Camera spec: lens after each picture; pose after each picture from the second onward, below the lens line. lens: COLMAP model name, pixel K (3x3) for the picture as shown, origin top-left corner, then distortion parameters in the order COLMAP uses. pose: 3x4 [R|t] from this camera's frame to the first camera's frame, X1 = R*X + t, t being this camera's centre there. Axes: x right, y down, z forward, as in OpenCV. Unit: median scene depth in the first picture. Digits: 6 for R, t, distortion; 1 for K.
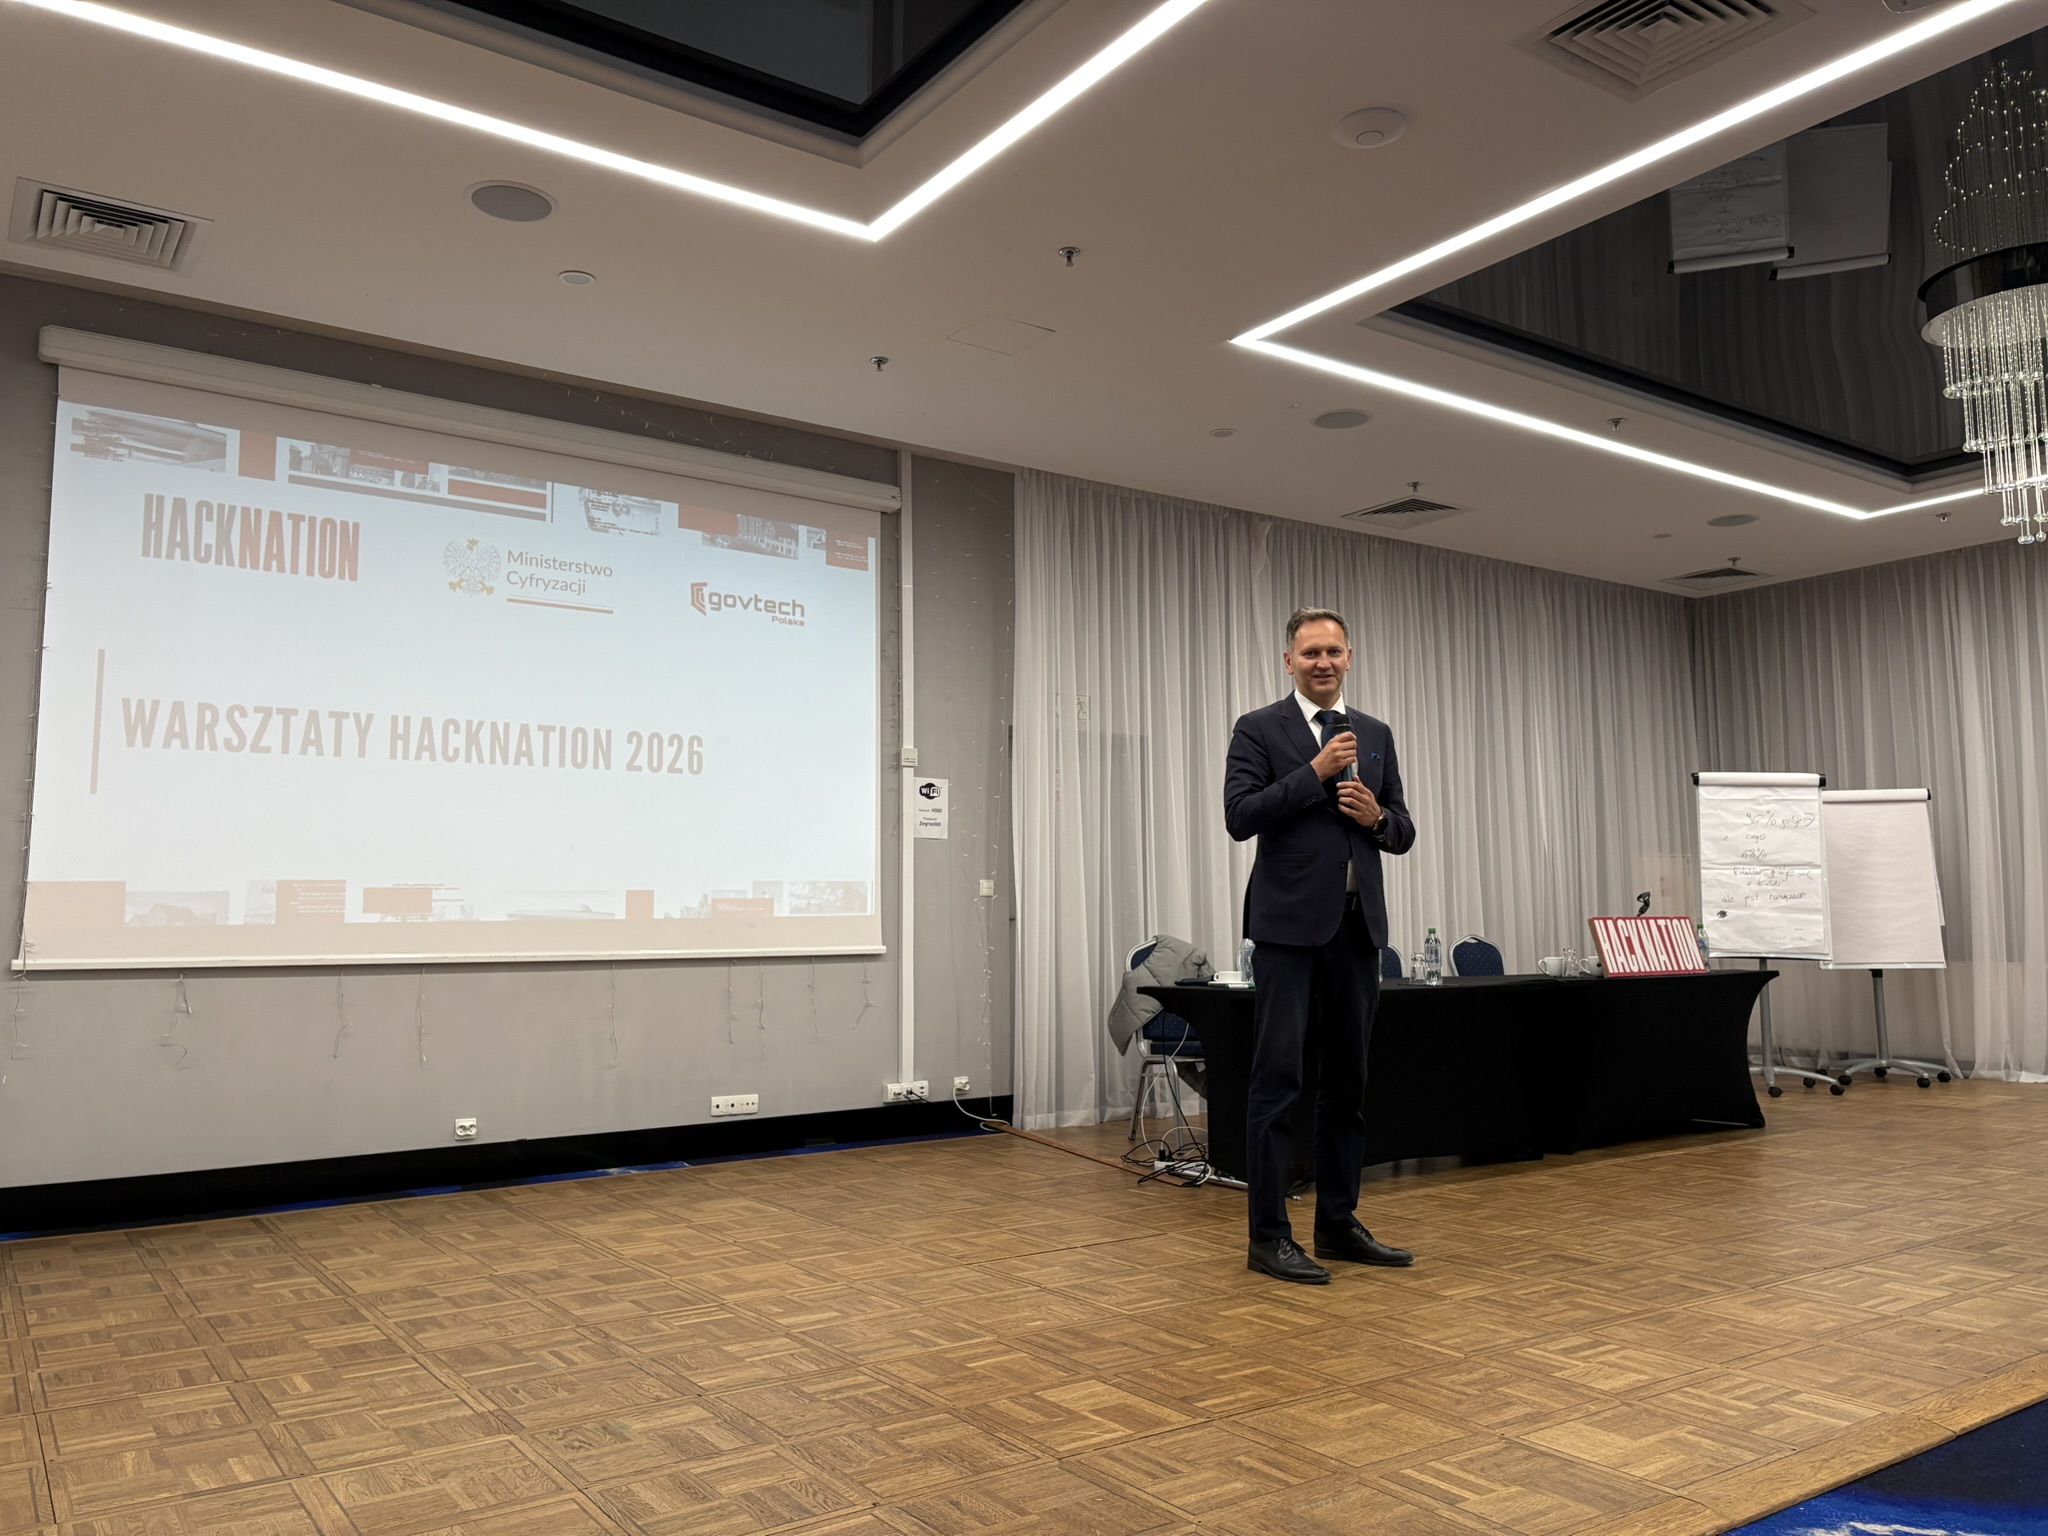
lens RADIAL K [[1545.1, 0, 1025.4], [0, 1545.1, 777.3], [0, 0, 1]] dist [-0.005841, -0.004529]
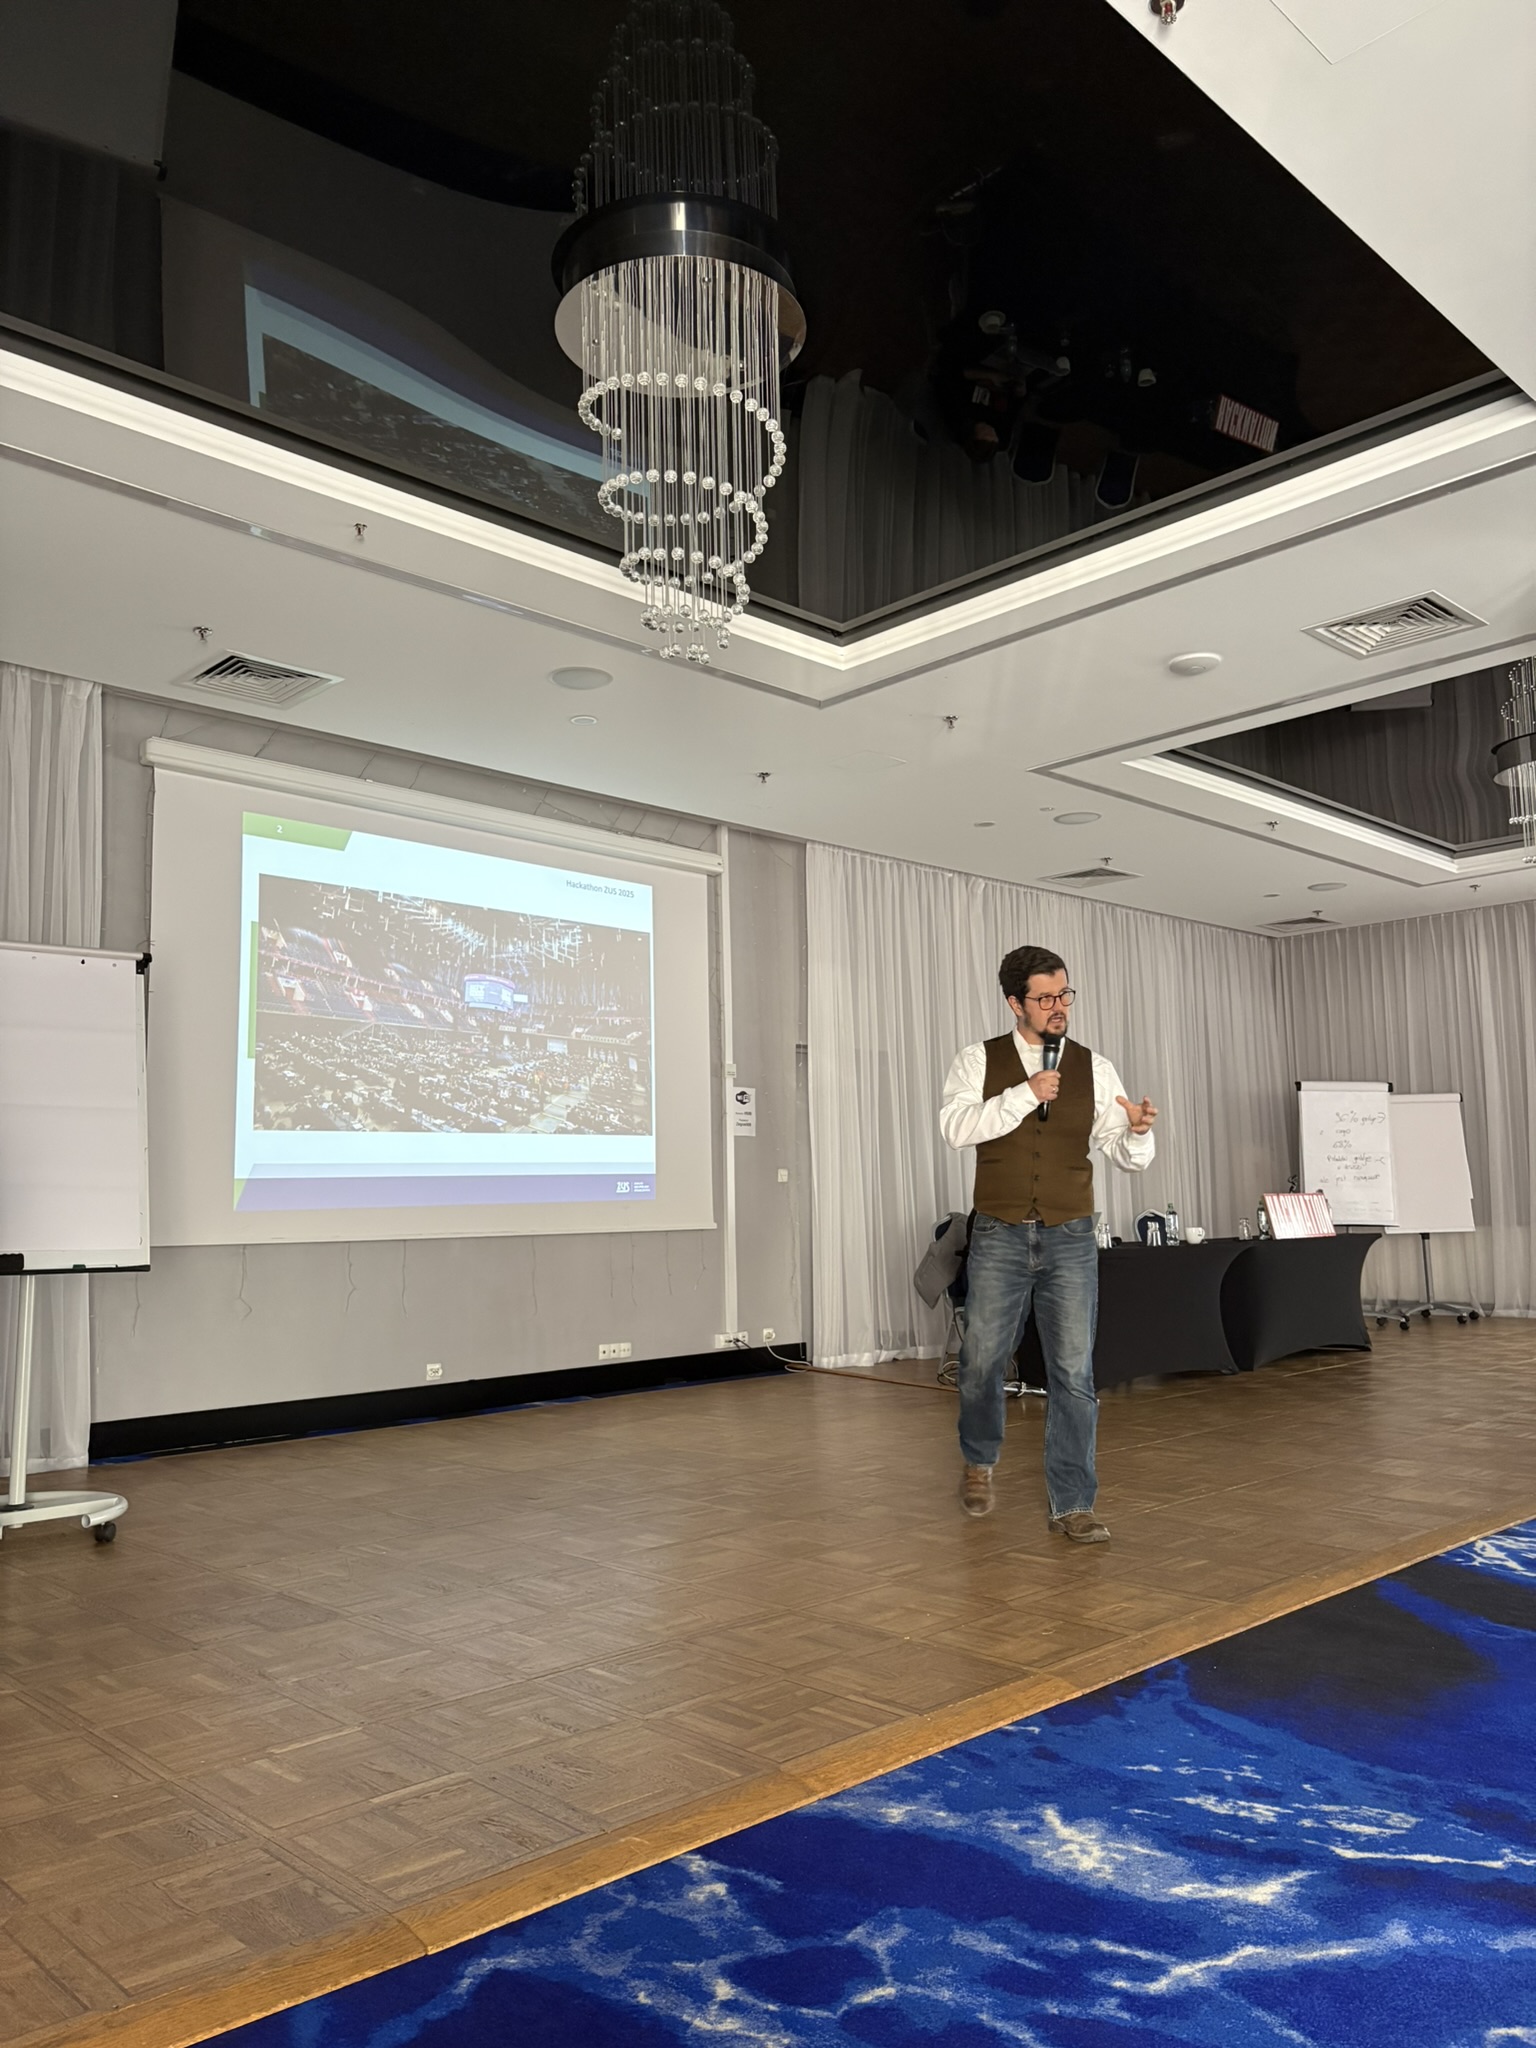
lens RADIAL K [[1545.1, 0, 761.0], [0, 1545.1, 1014.2], [0, 0, 1]] dist [-0.005841, -0.004529]
pose [[0.987452, 0.009176, 0.157655, -0.245516], [-0.004893, 0.999609, -0.027538, -0.024456], [-0.157846, 0.026421, 0.987110, -0.232212]]
